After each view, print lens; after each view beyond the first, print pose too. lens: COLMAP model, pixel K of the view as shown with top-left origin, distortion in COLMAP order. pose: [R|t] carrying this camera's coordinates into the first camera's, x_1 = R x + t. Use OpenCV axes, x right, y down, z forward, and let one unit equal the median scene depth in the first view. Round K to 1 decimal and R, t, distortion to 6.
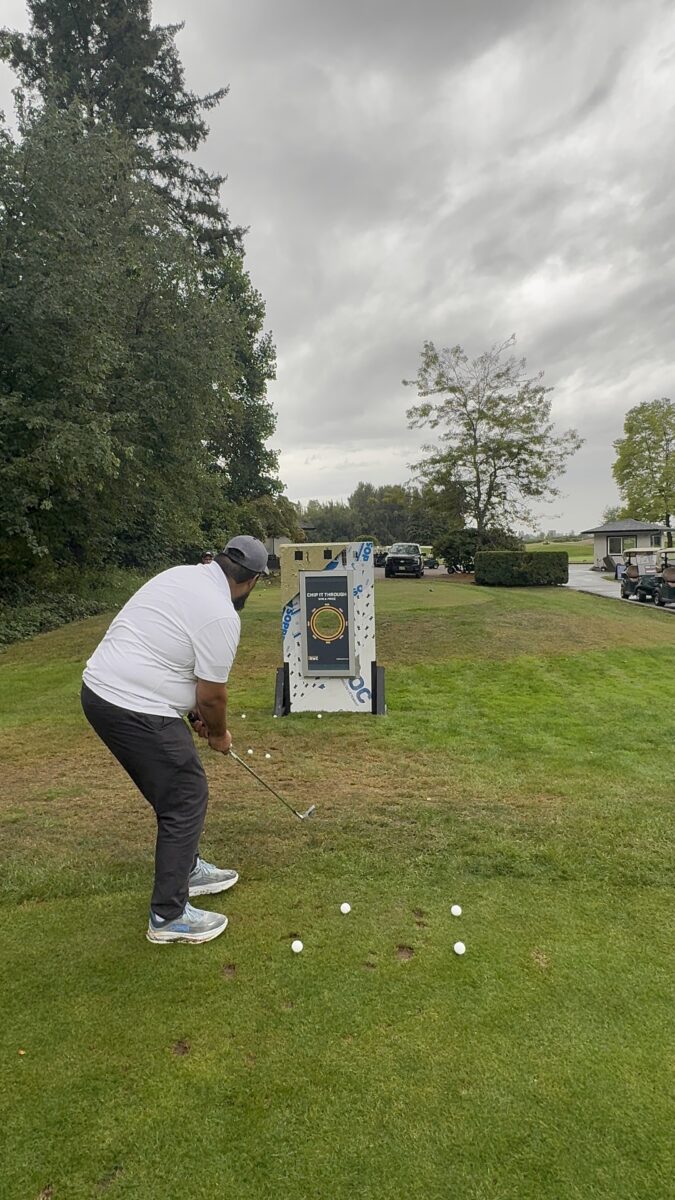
lens RADIAL K [[802.8, 0, 337.5], [0, 802.8, 600.0], [0, 0, 1]] dist [-0.009324, -0.000559]
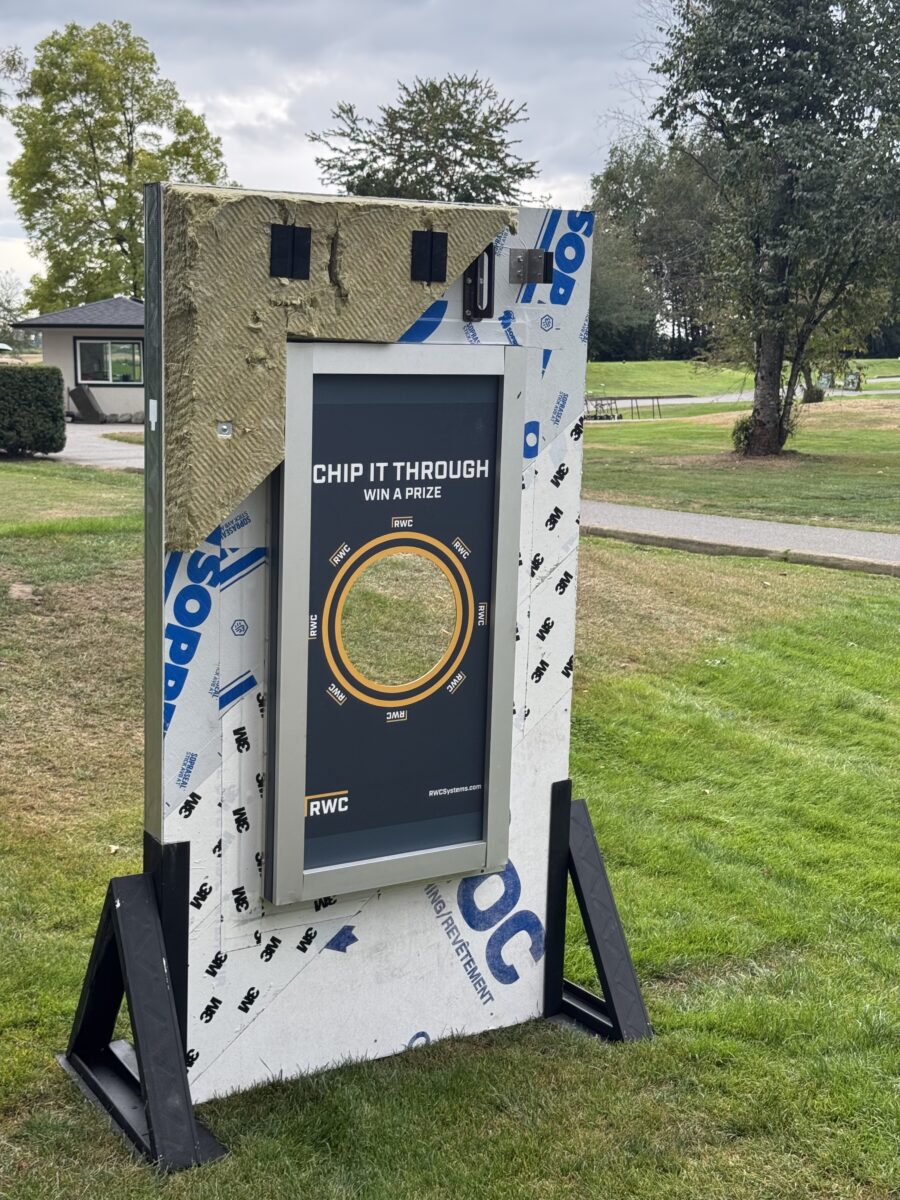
lens RADIAL K [[1716.3, 0, 450.2], [0, 1716.3, 626.1], [0, 0, 1]] dist [0.197616, -0.667043]
pose [[0.782207, -0.063220, 0.619803, -0.078494], [0.016591, 0.996599, 0.080715, -0.000863], [-0.622798, -0.052853, 0.780596, 0.199915]]
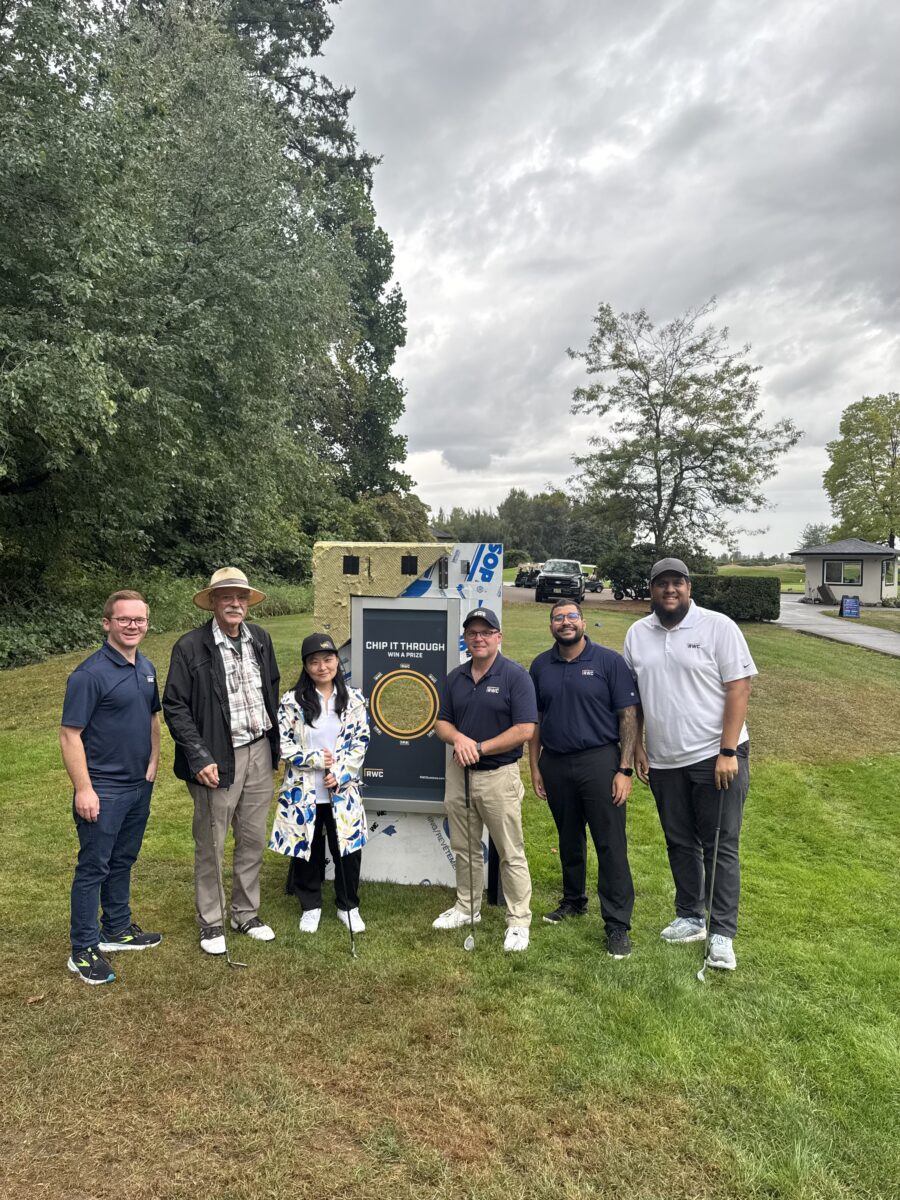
lens RADIAL K [[865.4, 0, 450.0], [0, 865.4, 600.0], [0, 0, 1]] dist [0.110735, -0.157978]
pose [[0.998345, 0.039719, -0.041577, 0.010504], [-0.040644, 0.998939, -0.021641, -0.007392], [0.040674, 0.023295, 0.998901, 0.140119]]
